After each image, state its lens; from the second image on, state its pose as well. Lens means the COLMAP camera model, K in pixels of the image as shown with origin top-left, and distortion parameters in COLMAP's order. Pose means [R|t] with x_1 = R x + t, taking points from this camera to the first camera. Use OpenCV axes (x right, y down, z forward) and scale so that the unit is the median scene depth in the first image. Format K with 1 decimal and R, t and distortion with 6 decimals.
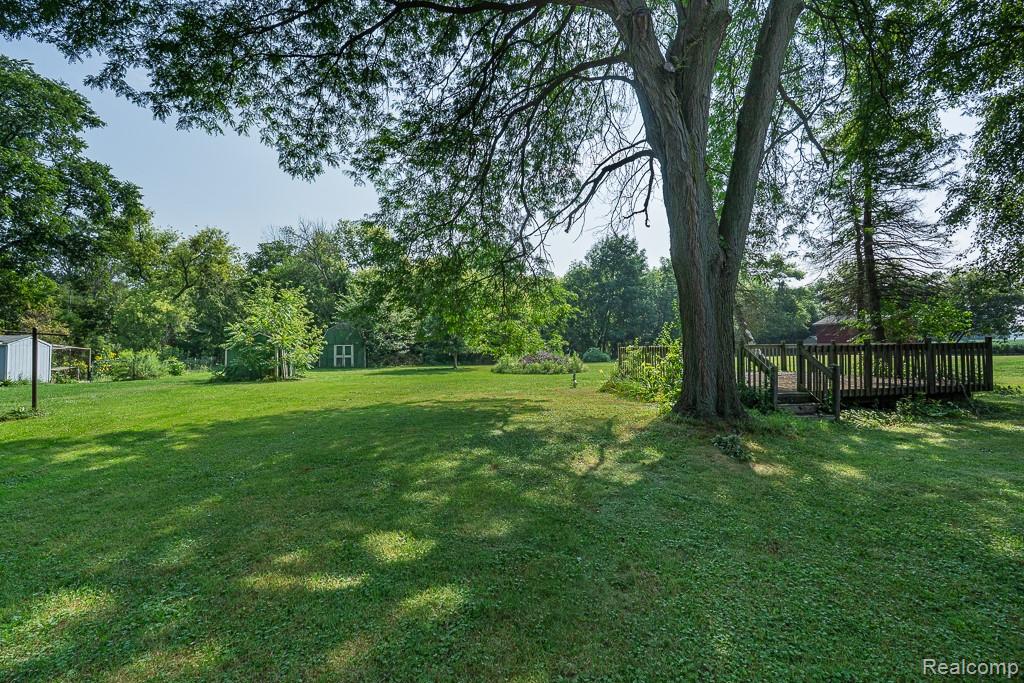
lens RADIAL K [[456.3, 0, 512.0], [0, 456.3, 341.5], [0, 0, 1]] dist [-0.029535, 0.000043]
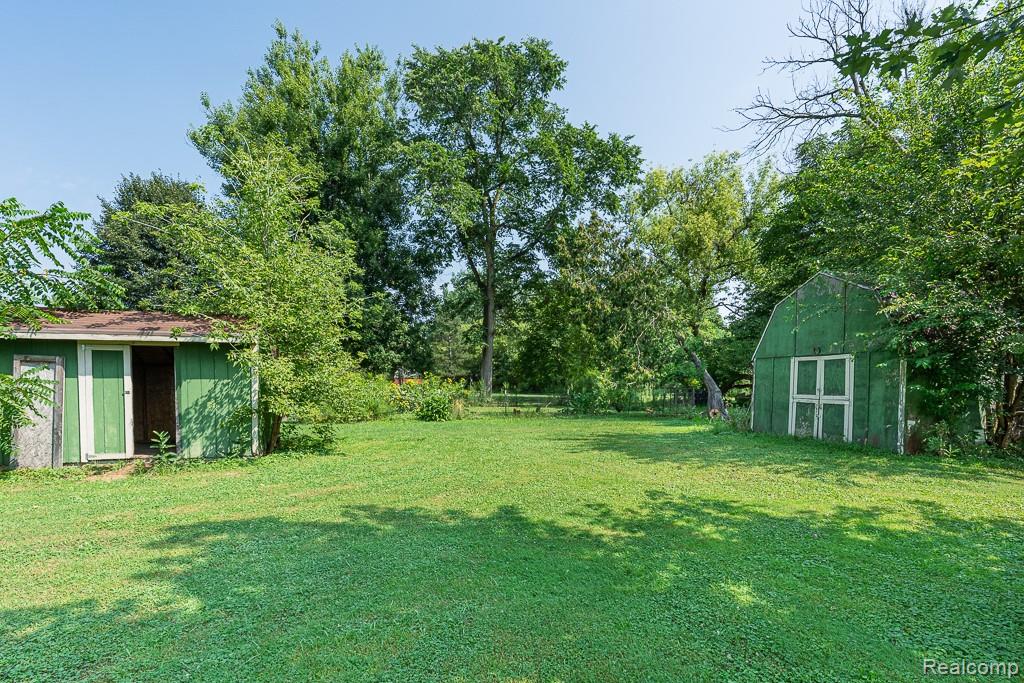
lens RADIAL K [[482.5, 0, 513.5], [0, 482.5, 401.6], [0, 0, 1]] dist [0.000351, 0.000062]
pose [[0.097216, 0.049925, -0.994010, -0.108880], [0.004585, 0.998708, 0.050610, 0.019161], [0.995253, -0.009478, 0.096862, 0.795863]]
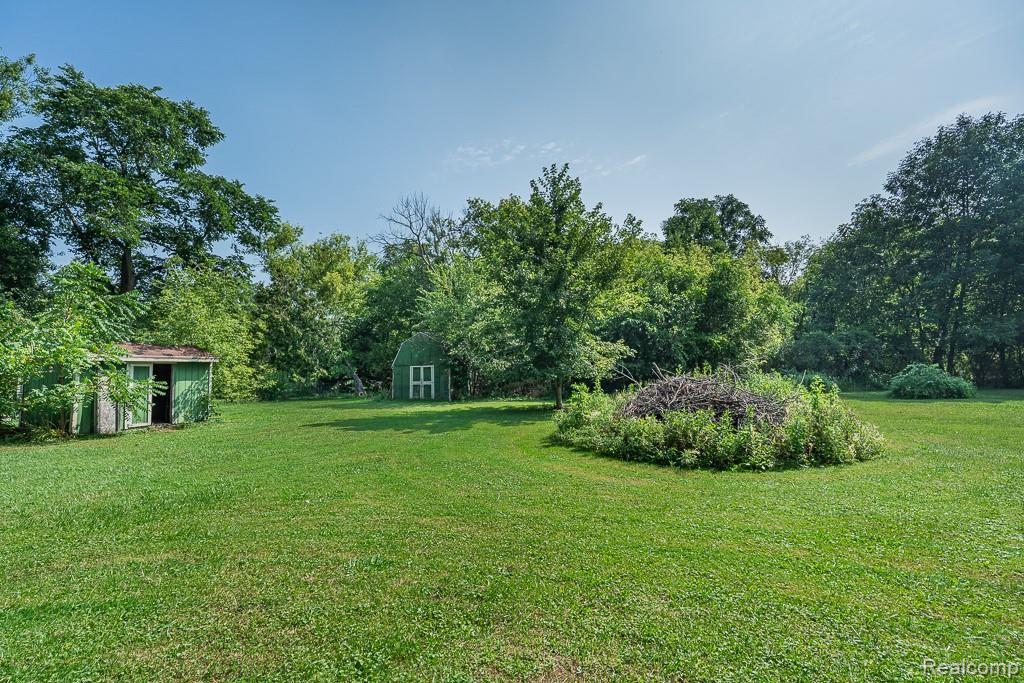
lens RADIAL K [[456.3, 0, 512.0], [0, 456.3, 341.5], [0, 0, 1]] dist [-0.029535, 0.000043]
pose [[0.841215, -0.044770, -0.538844, 0.094904], [0.016693, 0.998242, -0.056877, 0.012559], [0.540443, 0.038851, 0.840483, 0.516252]]
